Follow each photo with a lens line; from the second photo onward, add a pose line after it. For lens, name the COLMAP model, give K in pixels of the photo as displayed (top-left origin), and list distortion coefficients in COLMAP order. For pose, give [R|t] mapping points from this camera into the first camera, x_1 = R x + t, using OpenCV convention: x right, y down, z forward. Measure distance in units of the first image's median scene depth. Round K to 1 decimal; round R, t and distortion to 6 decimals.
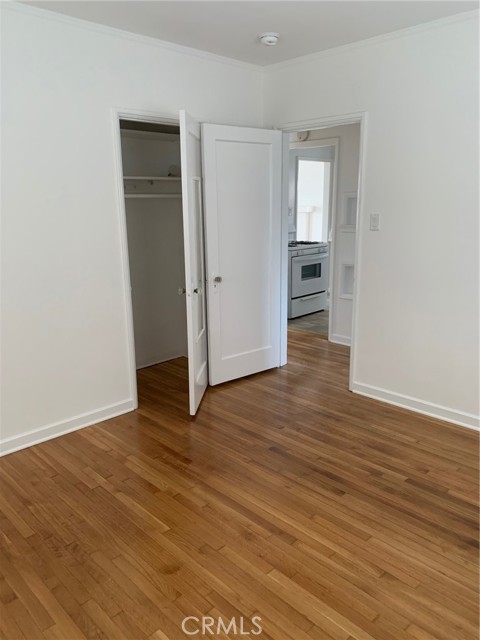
lens RADIAL K [[487.2, 0, 240.1], [0, 487.2, 317.3], [0, 0, 1]] dist [0.000308, -0.000898]
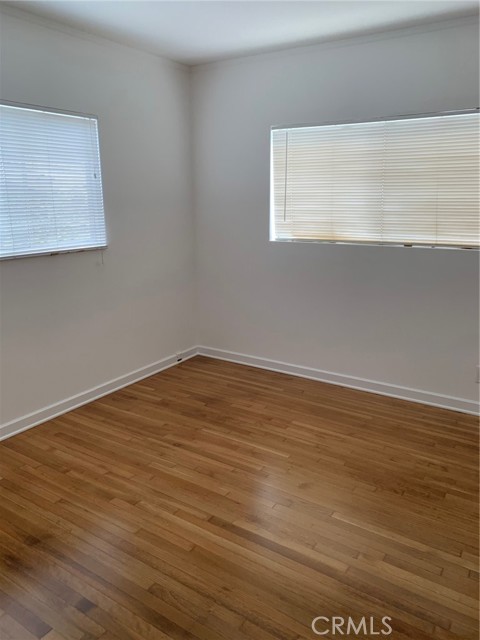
lens RADIAL K [[487.2, 0, 240.1], [0, 487.2, 317.3], [0, 0, 1]] dist [0.000308, -0.000898]
pose [[-0.974932, 0.064305, -0.213010, 0.239286], [-0.042711, 0.885438, 0.462790, -0.409397], [0.218367, 0.460287, -0.860495, 1.676020]]
